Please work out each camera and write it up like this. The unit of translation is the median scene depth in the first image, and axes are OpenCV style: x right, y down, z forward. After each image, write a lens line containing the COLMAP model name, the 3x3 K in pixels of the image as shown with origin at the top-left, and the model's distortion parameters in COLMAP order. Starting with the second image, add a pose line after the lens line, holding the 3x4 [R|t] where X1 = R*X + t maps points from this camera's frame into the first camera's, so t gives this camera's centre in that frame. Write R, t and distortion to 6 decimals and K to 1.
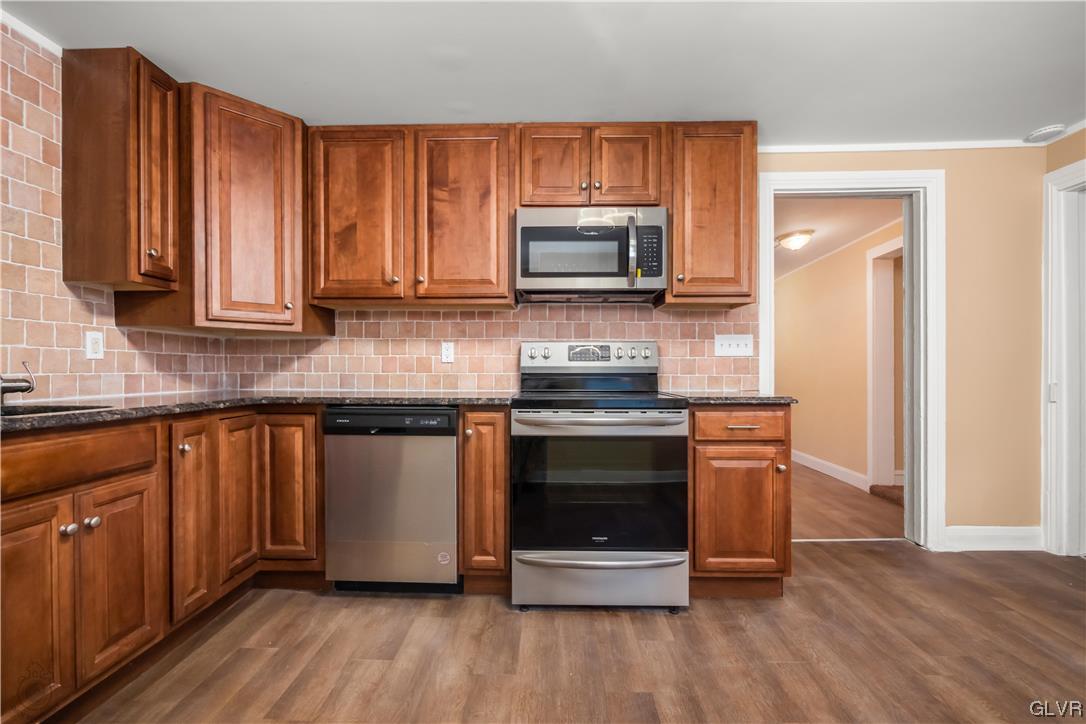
lens RADIAL K [[450.9, 0, 543.0], [0, 450.9, 367.0], [0, 0, 1]] dist [-0.006293, 0.000058]
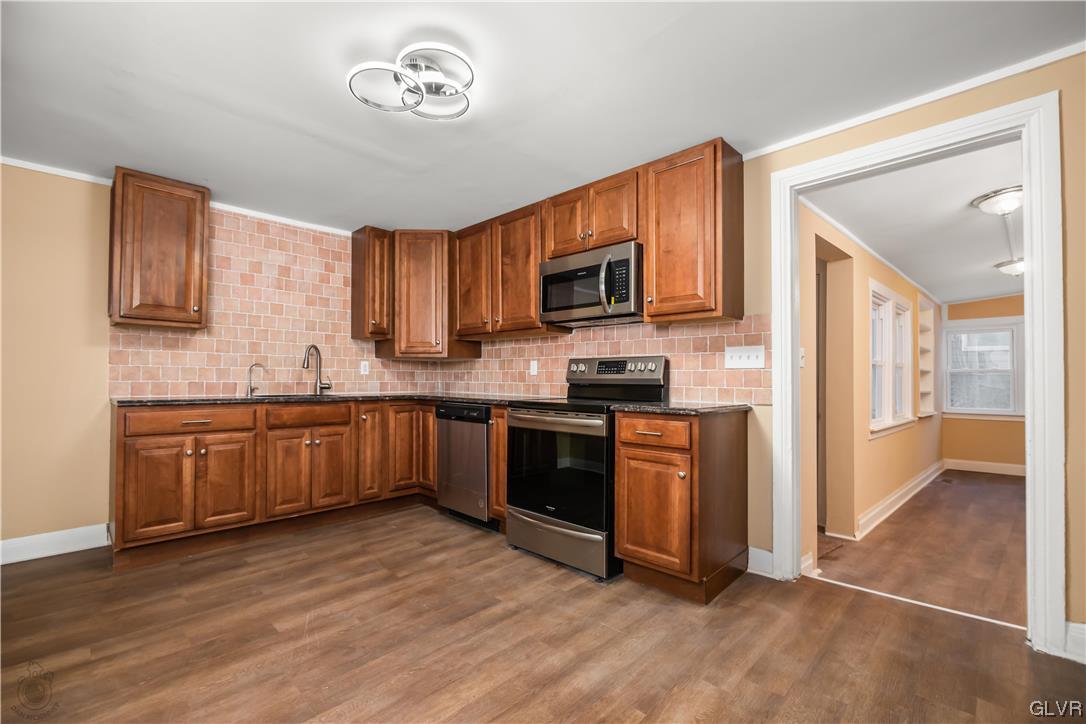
lens RADIAL K [[449.7, 0, 539.7], [0, 449.7, 370.3], [0, 0, 1]] dist [-0.009129, -0.000040]
pose [[0.749285, -0.008825, -0.662189, 0.952419], [-0.001223, 0.999891, -0.014710, -0.006576], [0.662247, 0.011832, 0.749192, -0.021168]]
